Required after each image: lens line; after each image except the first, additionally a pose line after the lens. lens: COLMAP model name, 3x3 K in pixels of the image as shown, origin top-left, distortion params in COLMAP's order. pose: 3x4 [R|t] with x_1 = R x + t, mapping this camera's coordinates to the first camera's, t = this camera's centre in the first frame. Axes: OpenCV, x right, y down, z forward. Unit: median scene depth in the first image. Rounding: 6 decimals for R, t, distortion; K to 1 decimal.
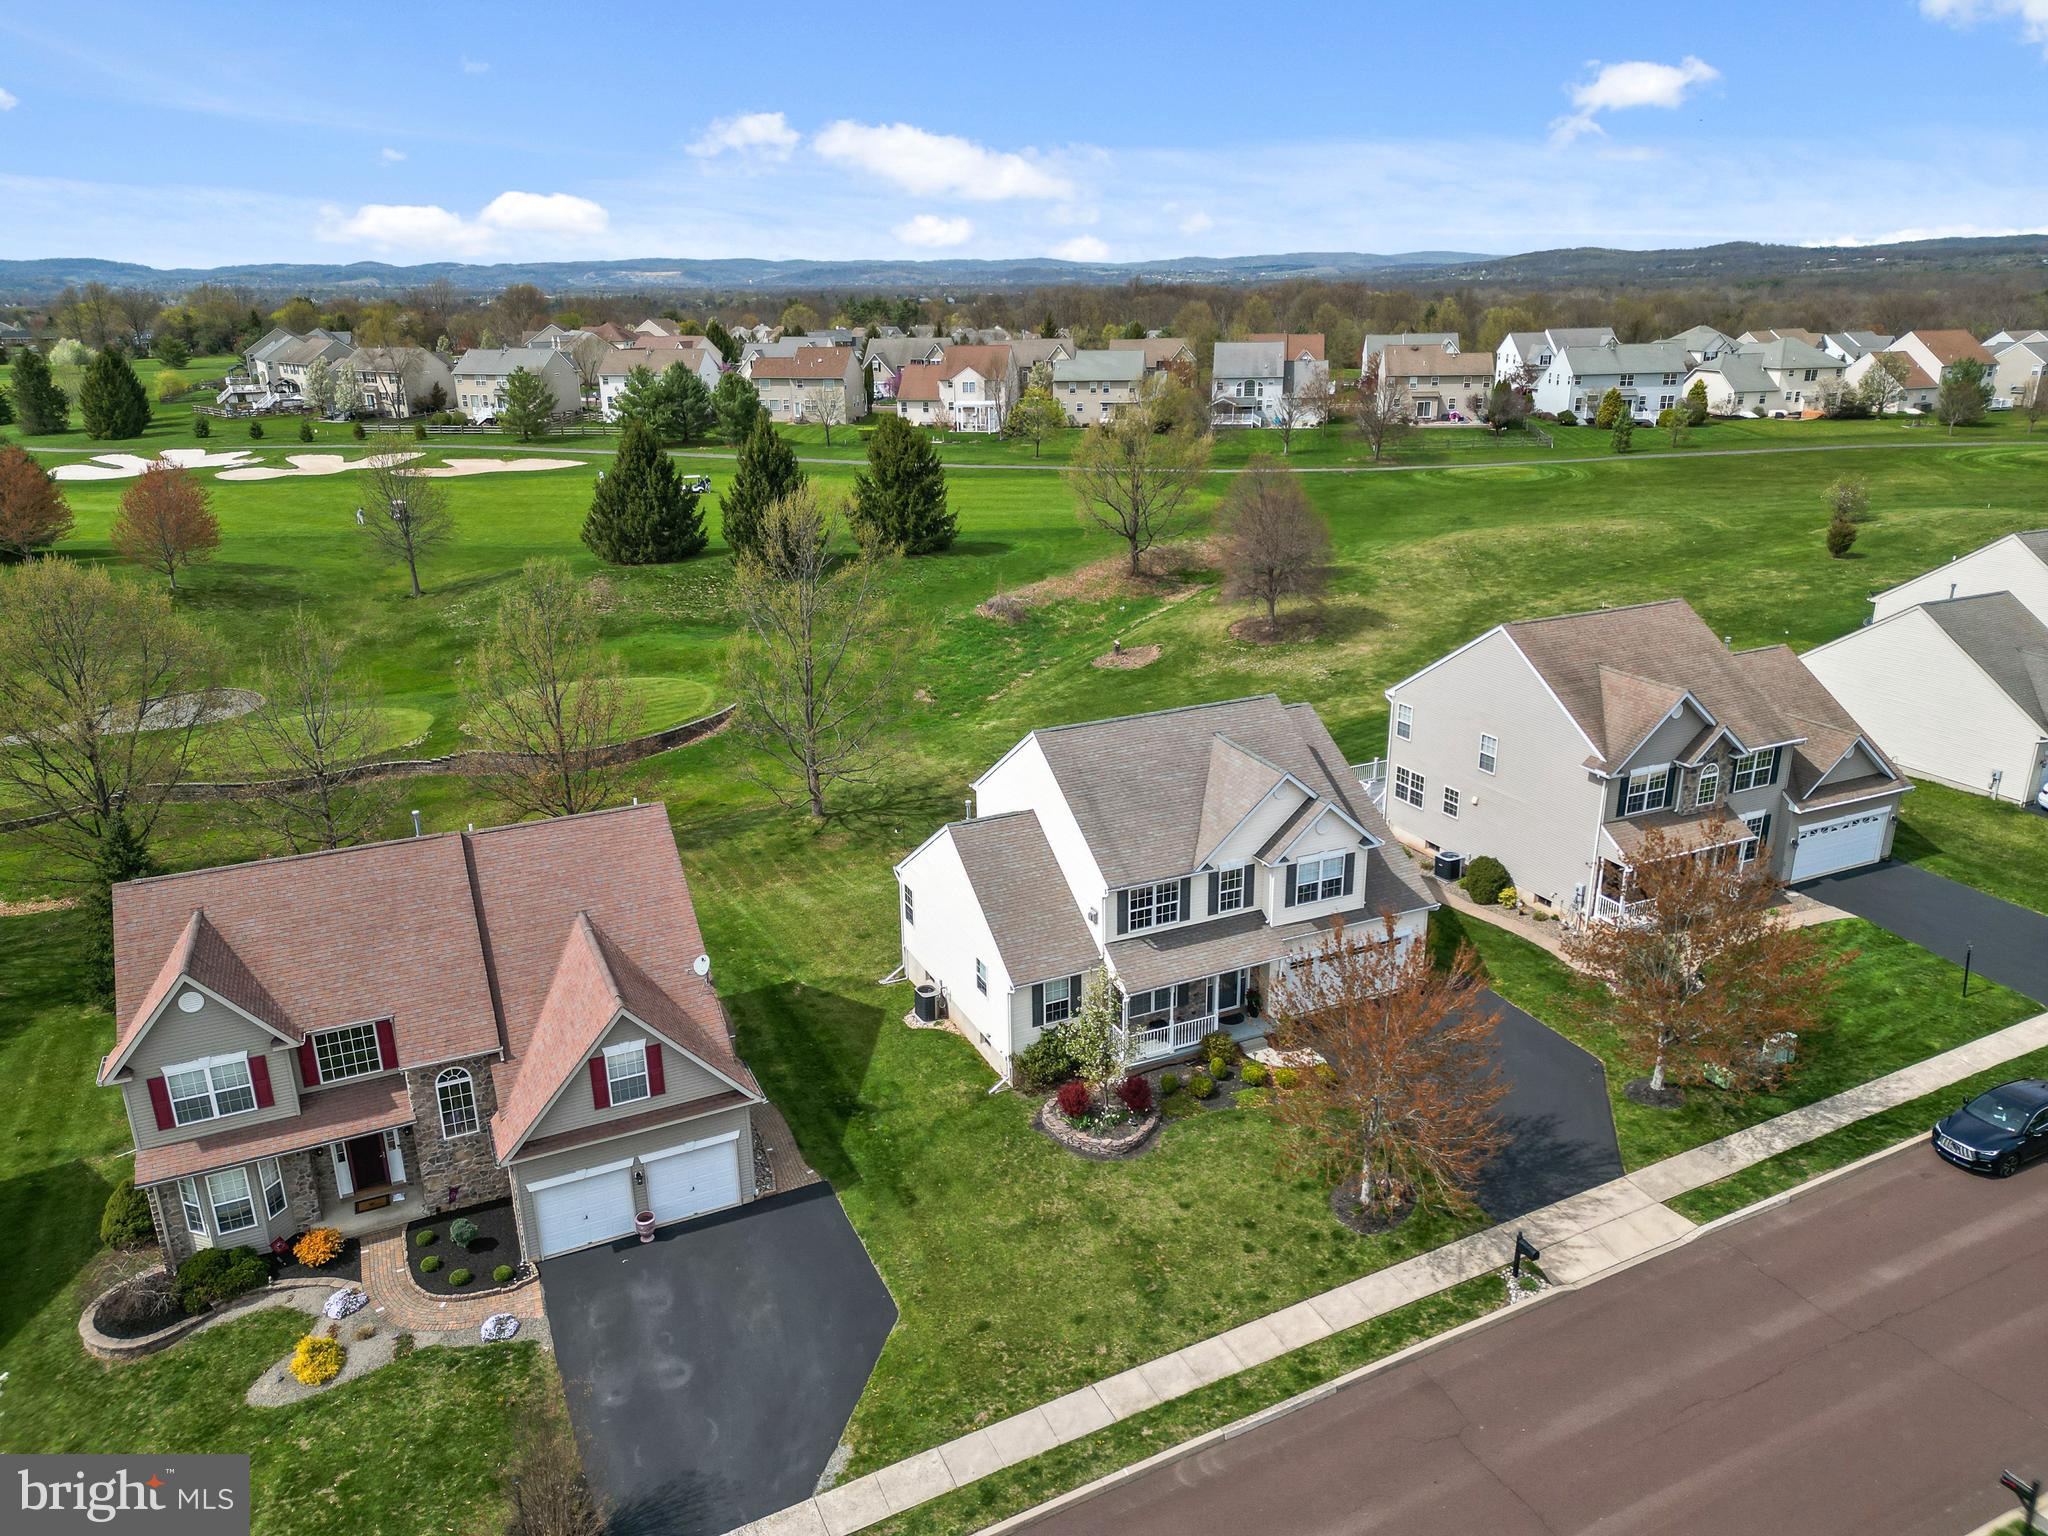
lens RADIAL K [[1429.6, 0, 1024.0], [0, 1429.6, 768.0], [0, 0, 1]] dist [0.062785, -0.053784]
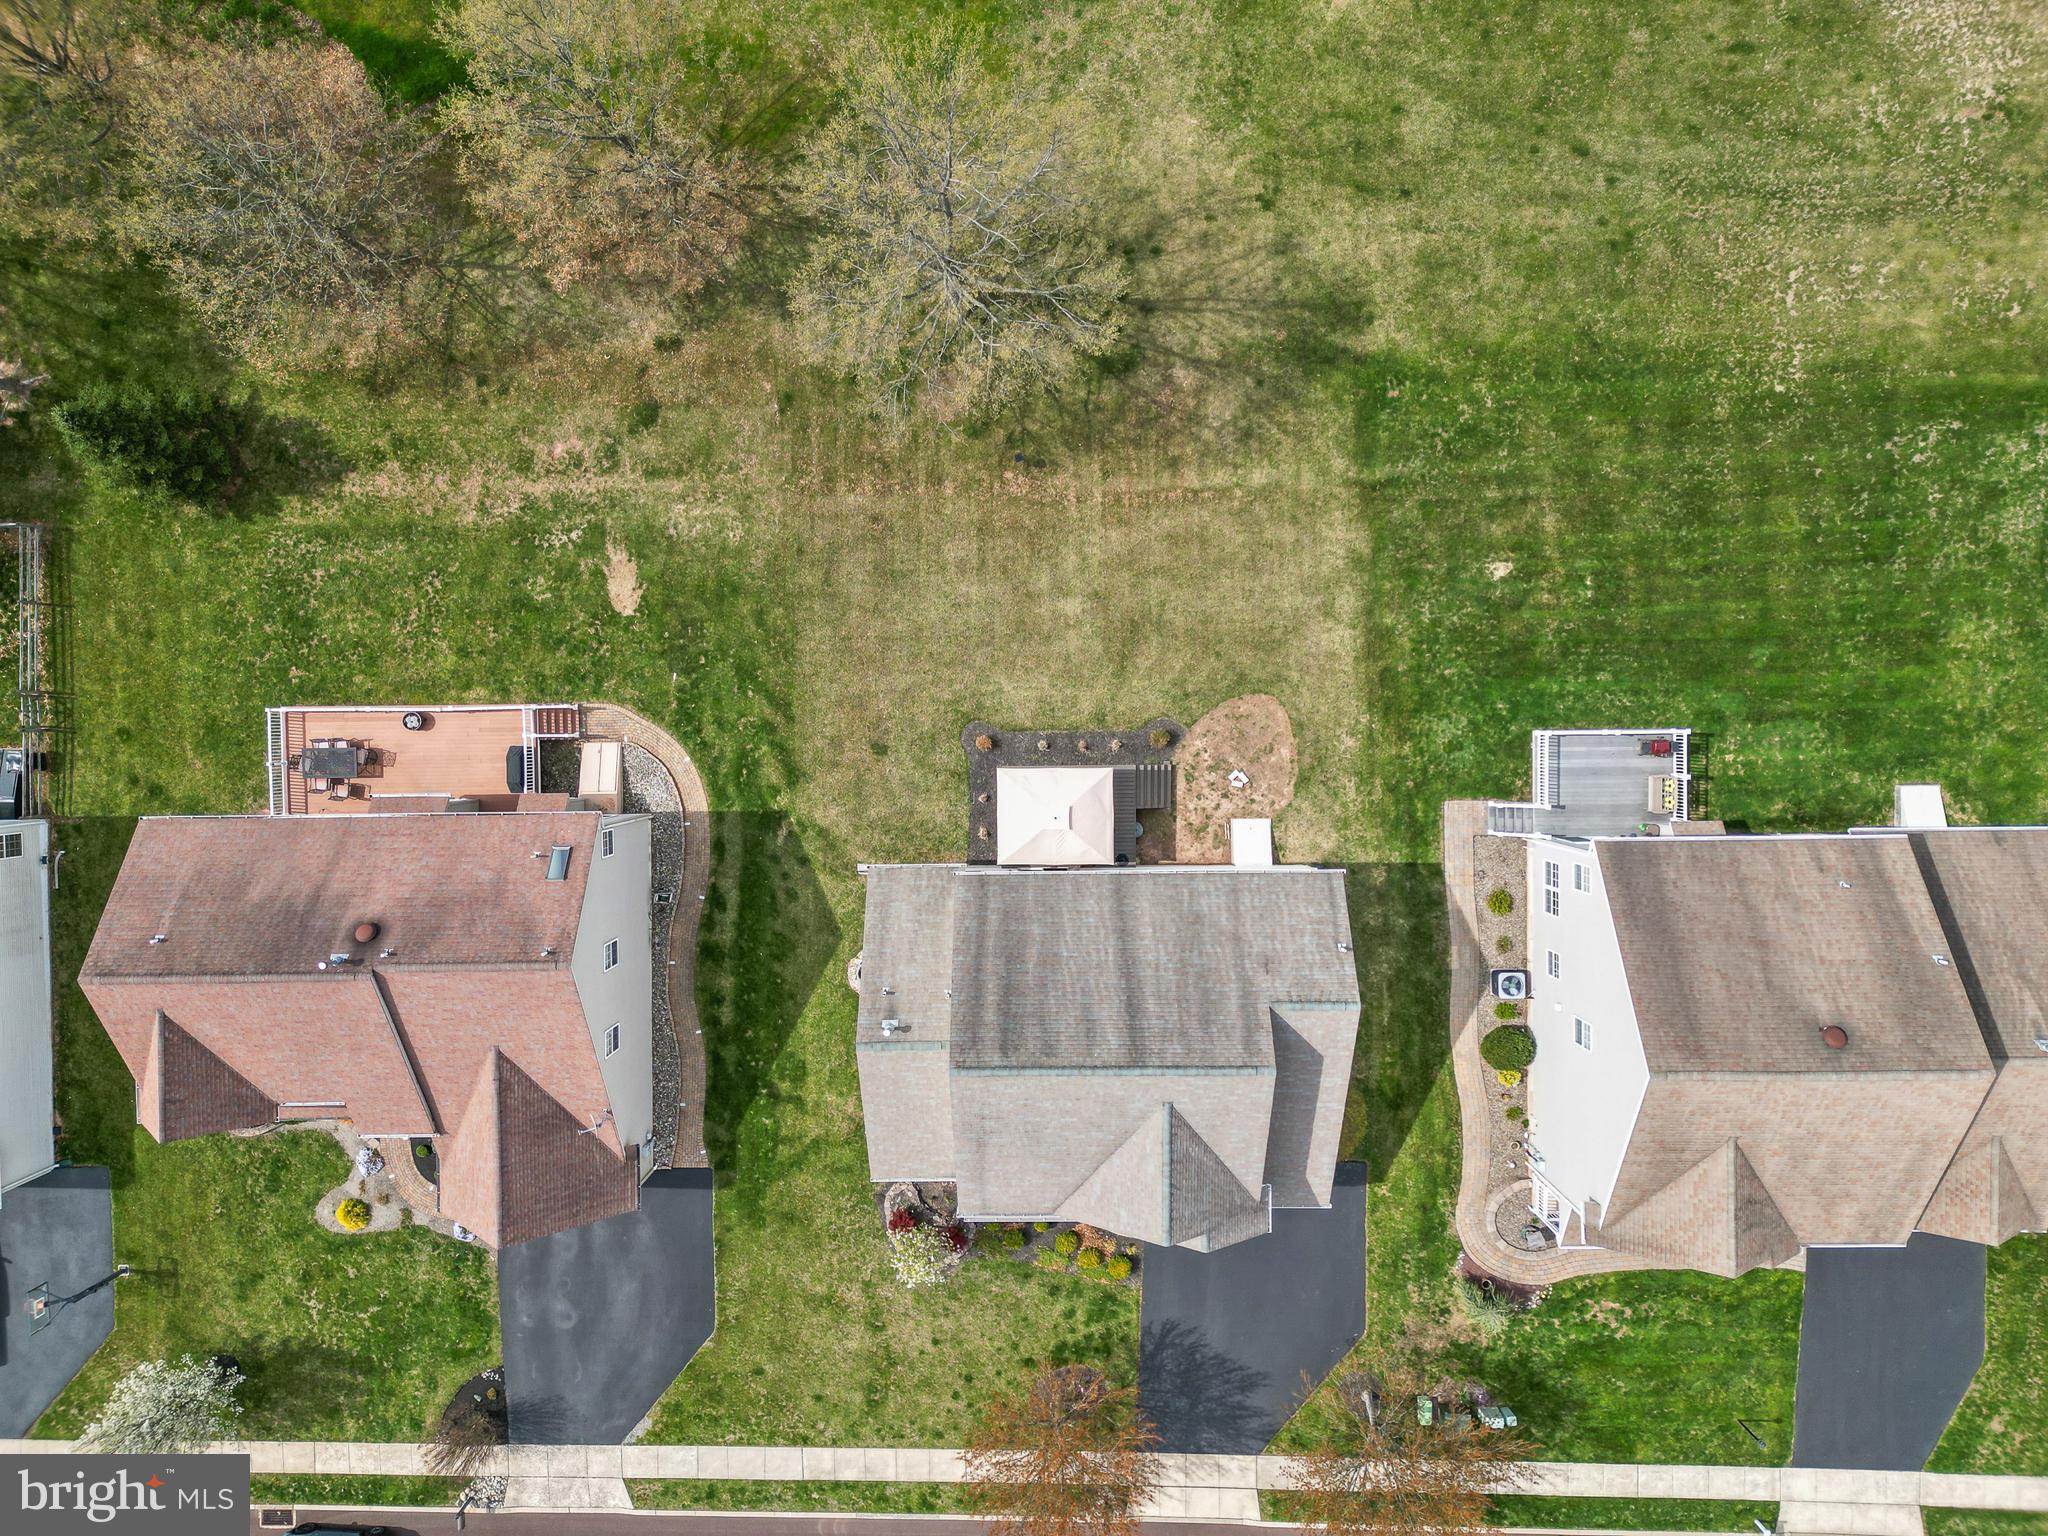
lens RADIAL K [[1429.6, 0, 1024.0], [0, 1429.6, 768.0], [0, 0, 1]] dist [0.062785, -0.053784]
pose [[0.911262, 0.411658, 0.011820, -0.047980], [-0.125873, 0.251079, 0.959748, -1.112110], [0.392120, -0.876069, 0.280615, 1.108983]]
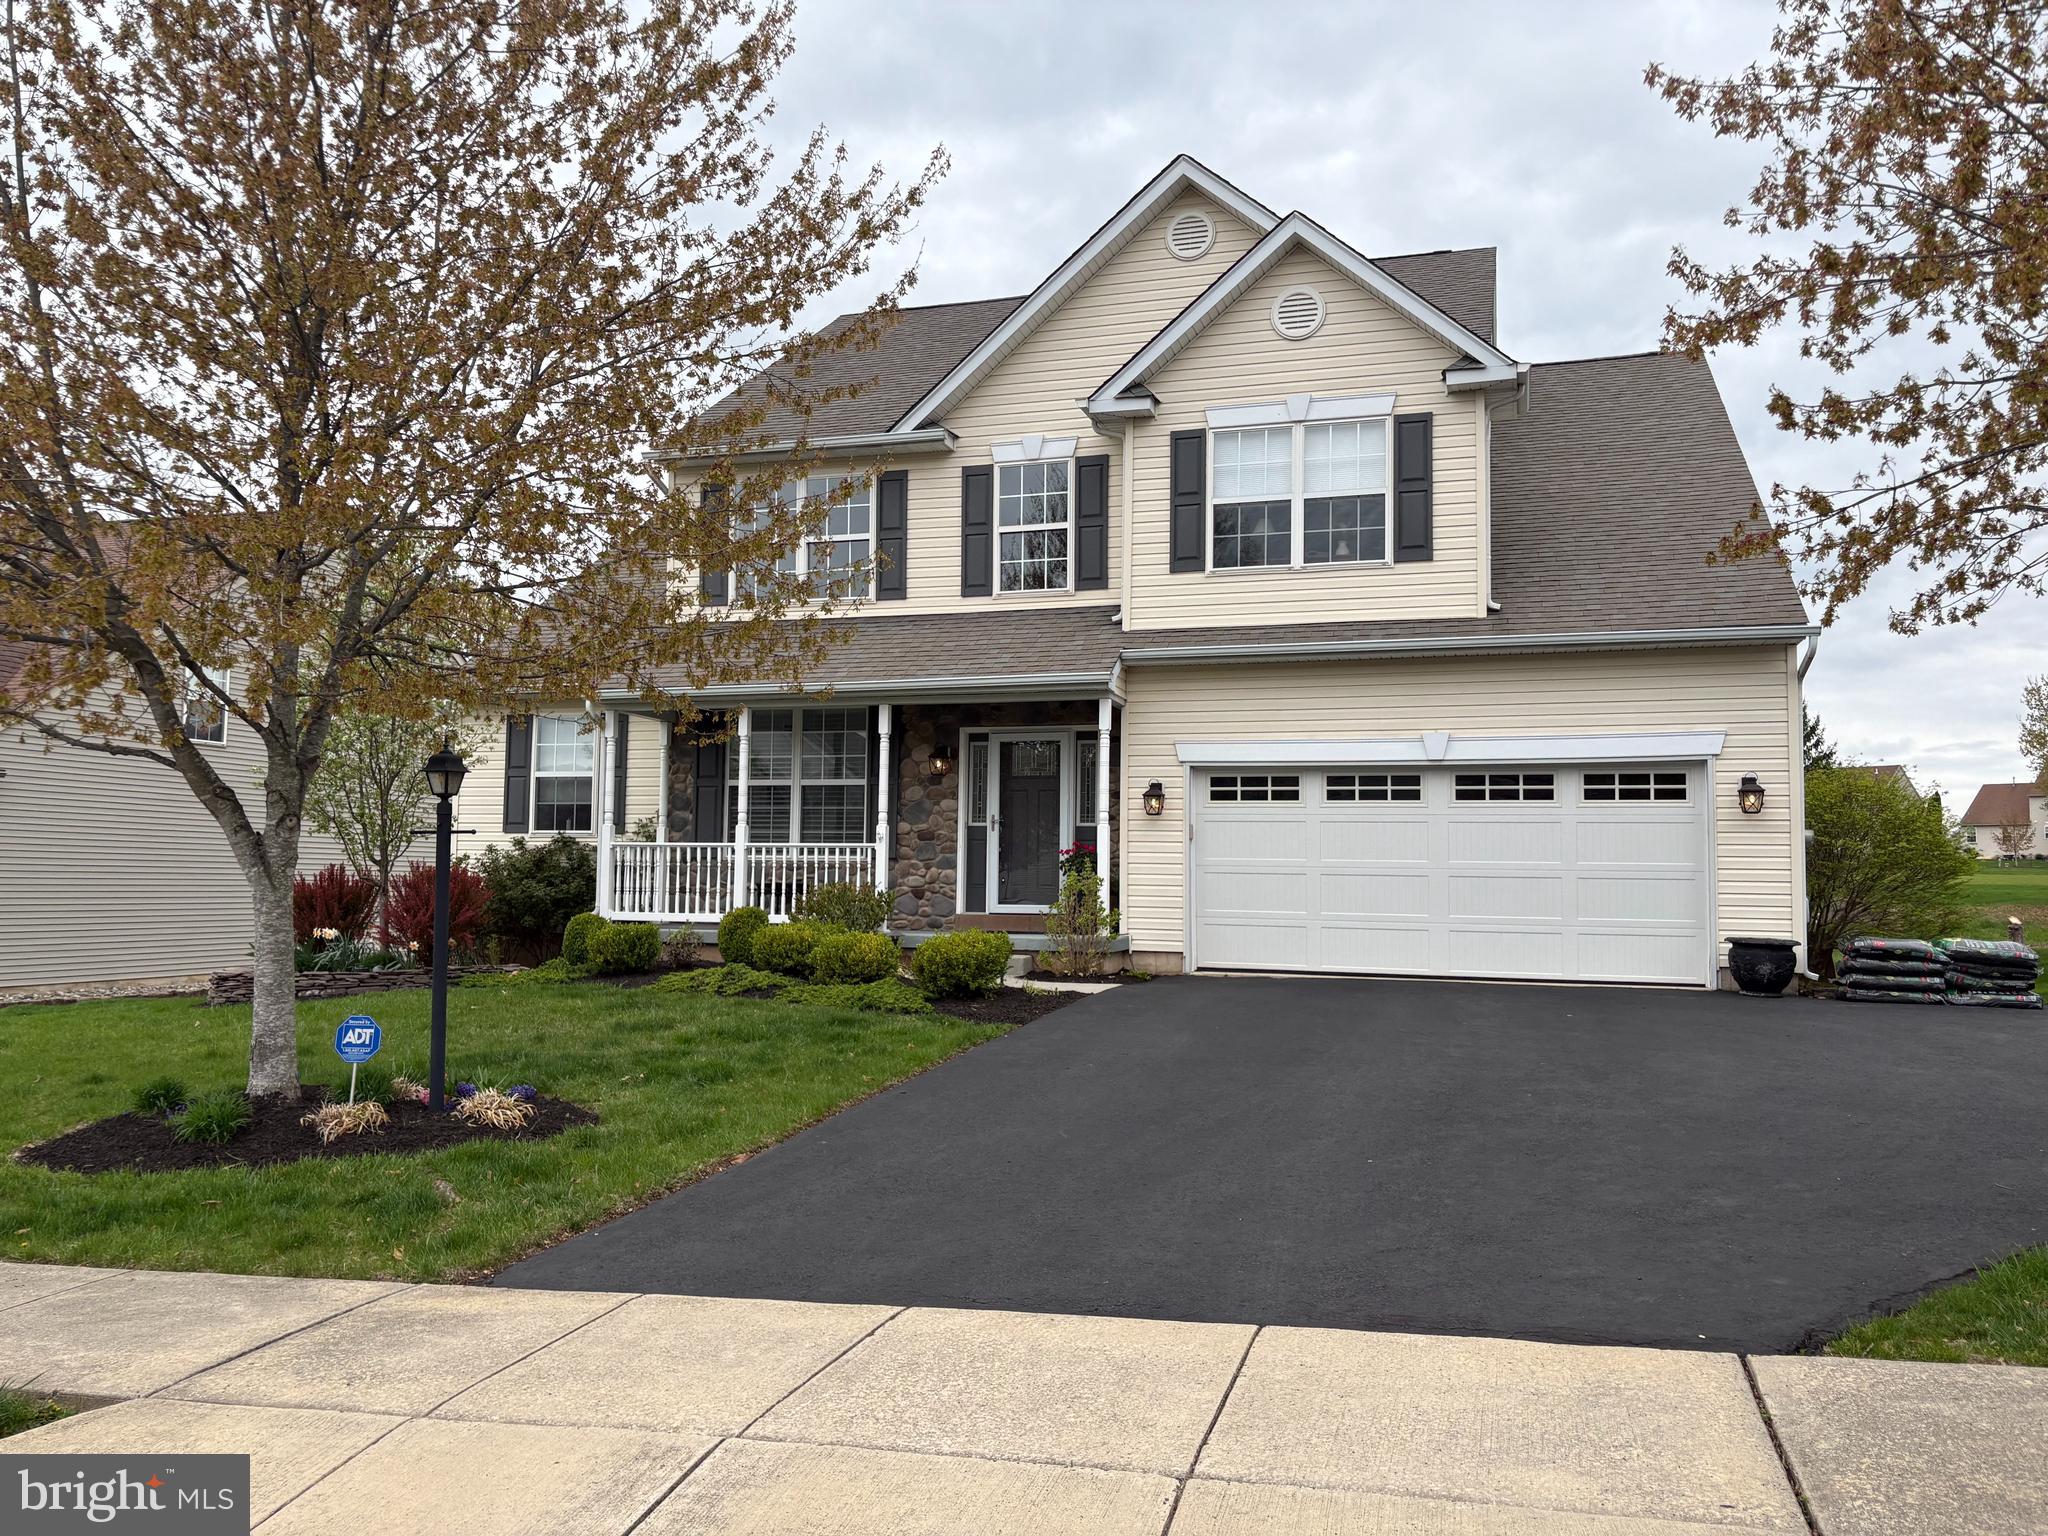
lens RADIAL K [[1500.1, 0, 1024.0], [0, 1500.1, 768.0], [0, 0, 1]] dist [0.071043, 0.002236]
pose [[0.739828, -0.023274, -0.672393, 0.448954], [-0.236032, 0.926903, -0.291787, 0.285130], [0.630035, 0.374578, 0.680255, 0.896371]]
